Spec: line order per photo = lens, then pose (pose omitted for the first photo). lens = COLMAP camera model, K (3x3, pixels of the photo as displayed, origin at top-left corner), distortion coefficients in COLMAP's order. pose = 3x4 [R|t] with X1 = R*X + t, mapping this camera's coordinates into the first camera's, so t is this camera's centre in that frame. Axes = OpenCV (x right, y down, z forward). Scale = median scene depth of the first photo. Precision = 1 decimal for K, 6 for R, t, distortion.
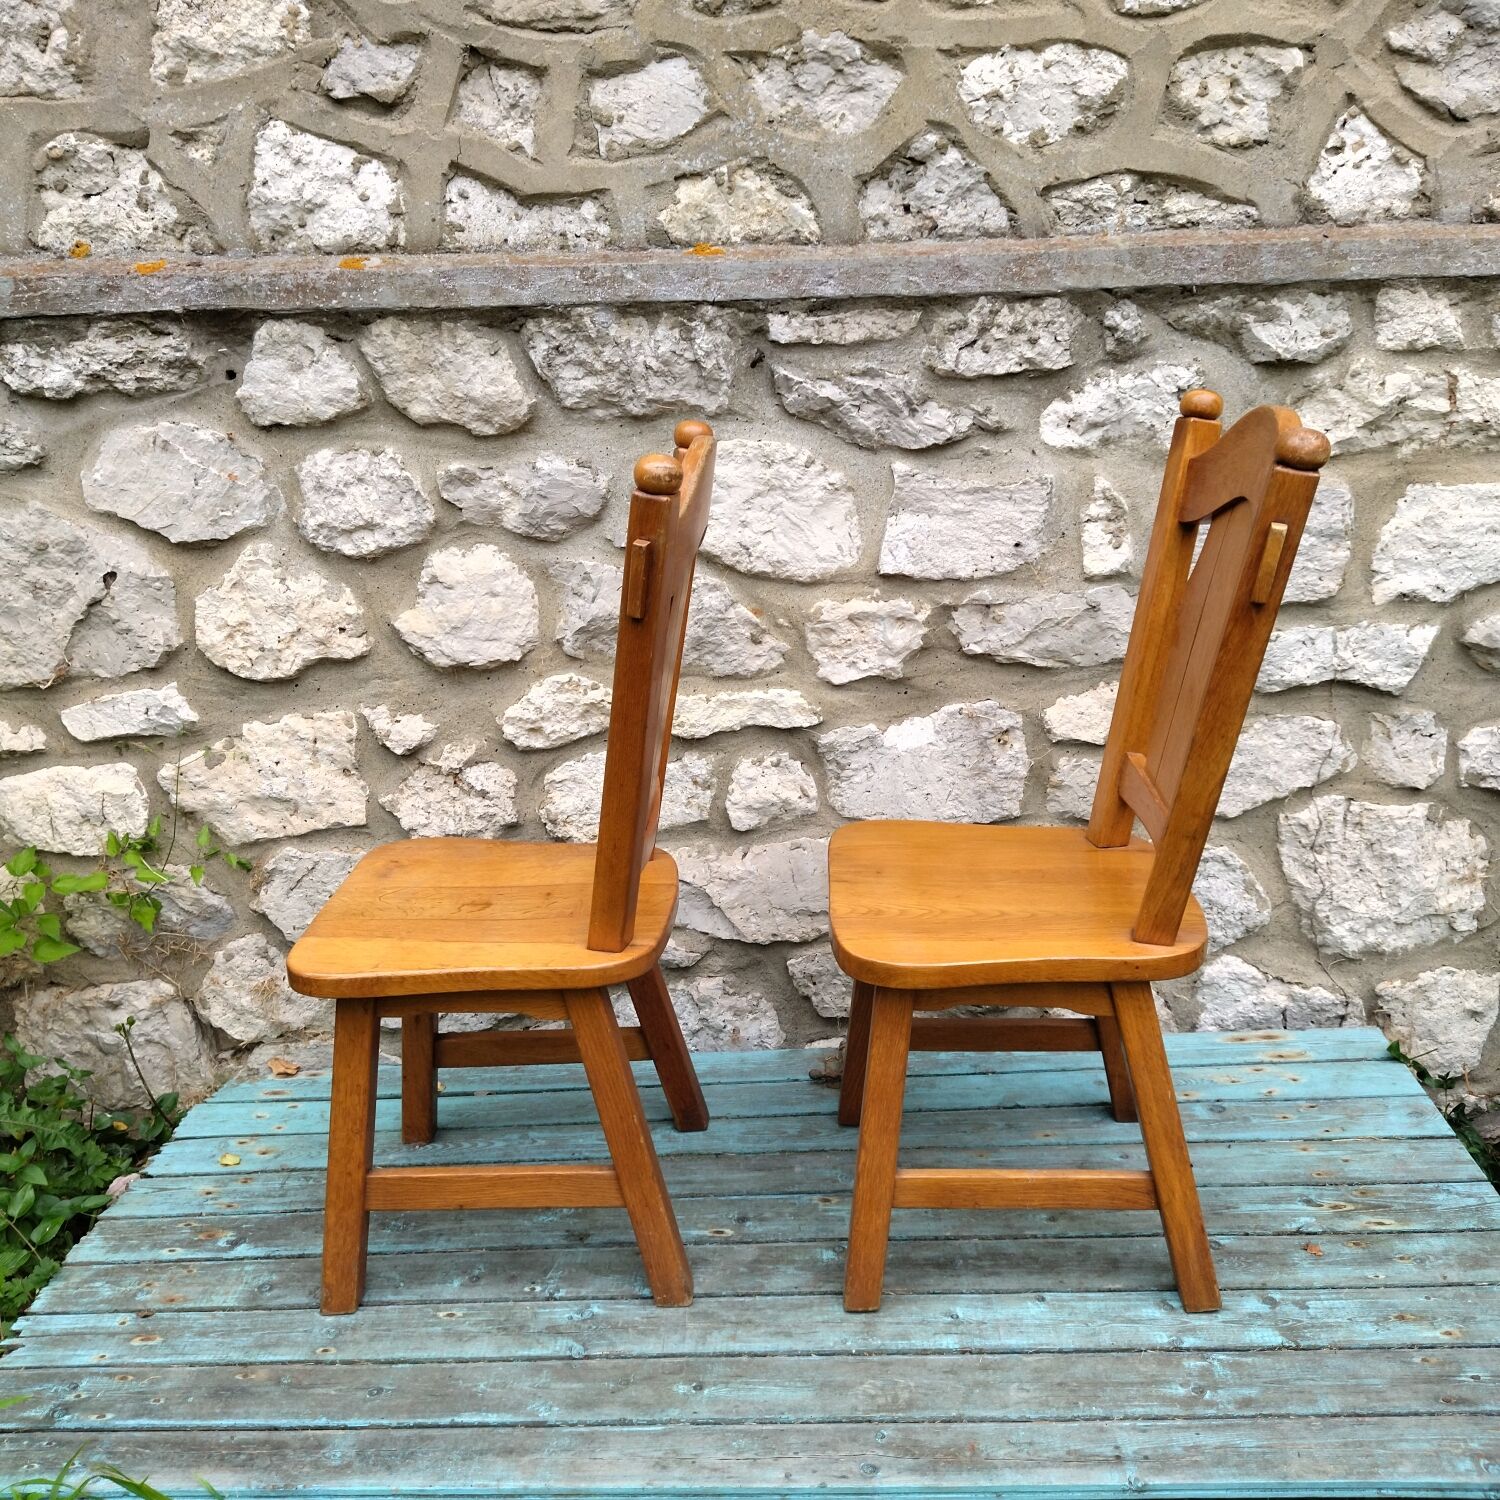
lens RADIAL K [[1538.6, 0, 732.3], [0, 1538.6, 747.9], [0, 0, 1]] dist [0.124511, -0.225916]
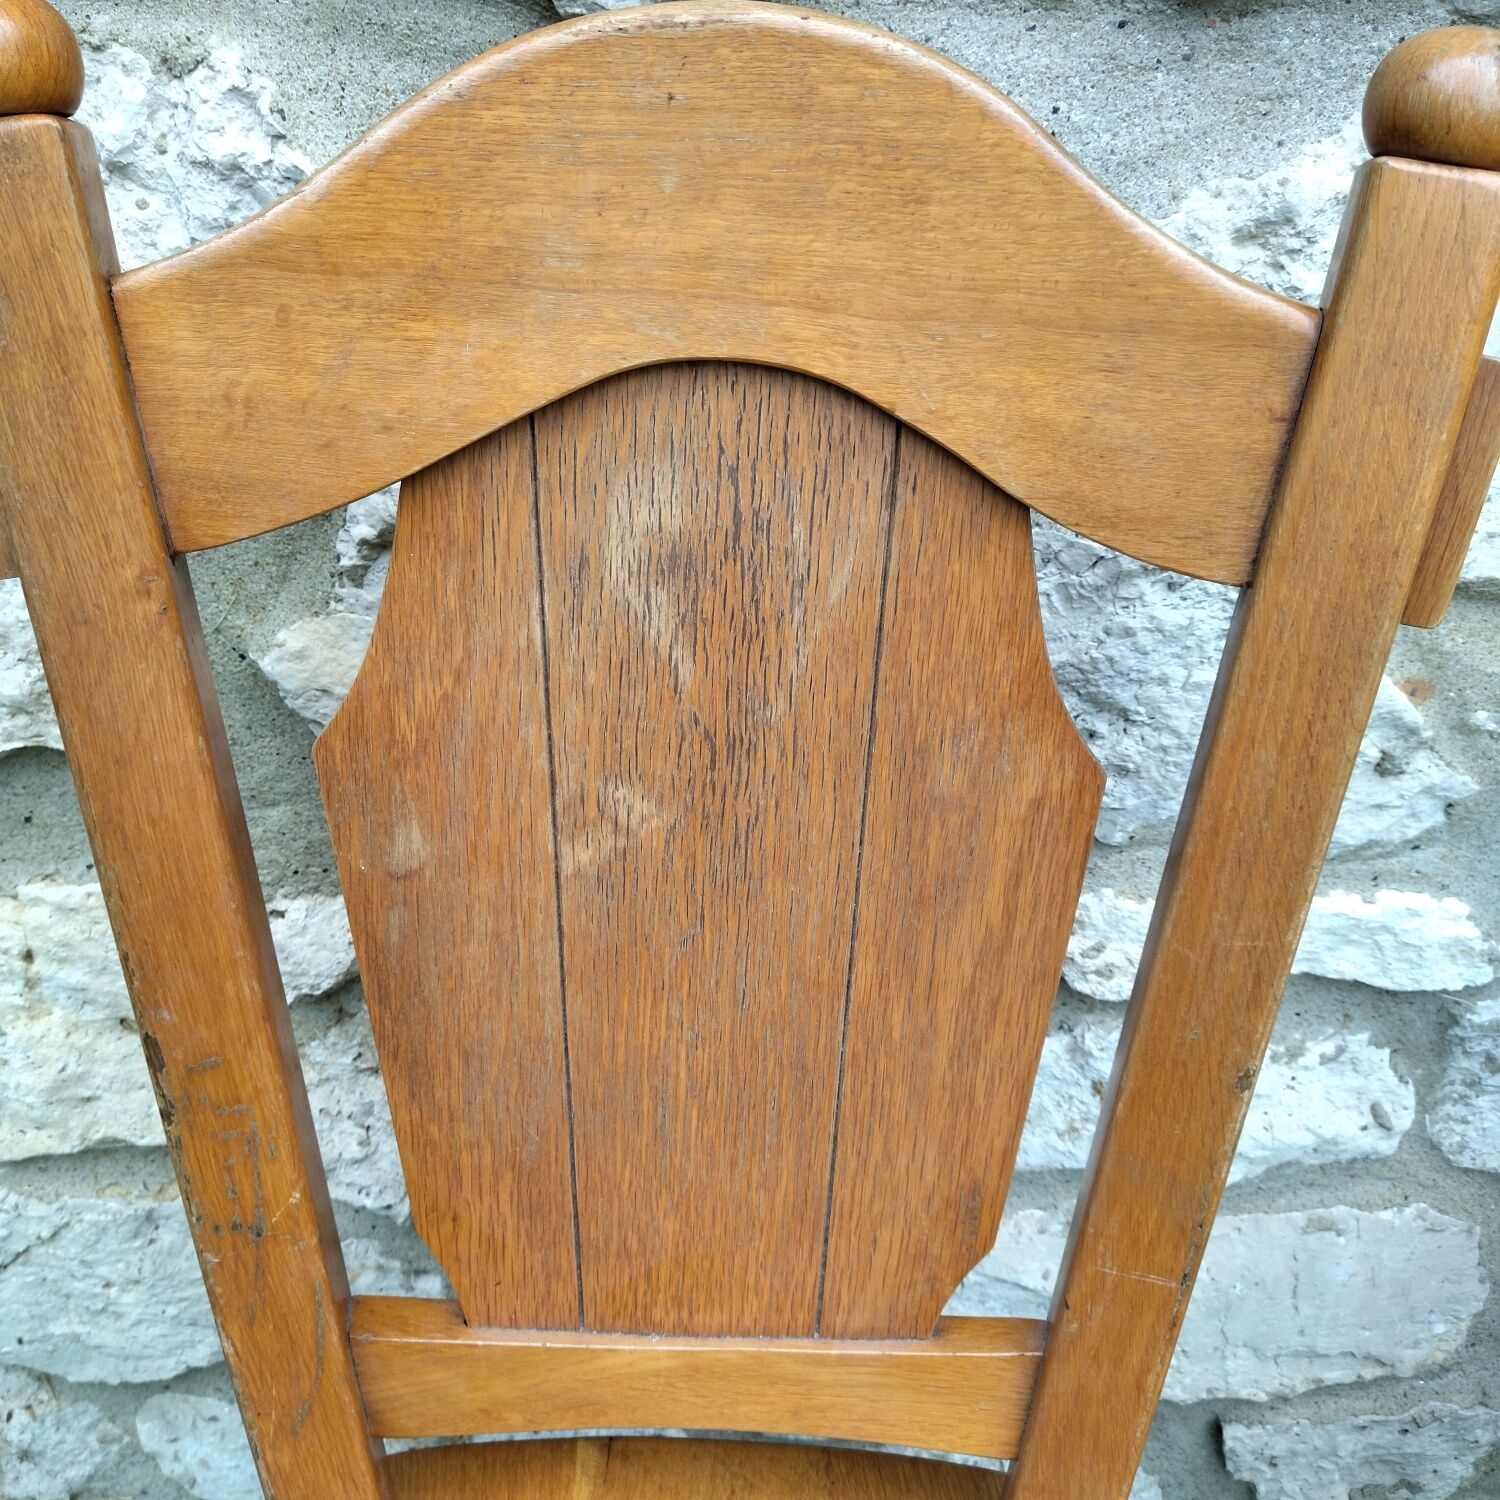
lens RADIAL K [[1506.3, 0, 750.0], [0, 1506.3, 750.0], [0, 0, 1]] dist [0.097871, -0.202357]
pose [[0.996301, 0.053593, 0.067178, -0.142373], [-0.068692, 0.966373, 0.247801, -0.145886], [-0.051638, -0.251499, 0.966479, 0.707584]]
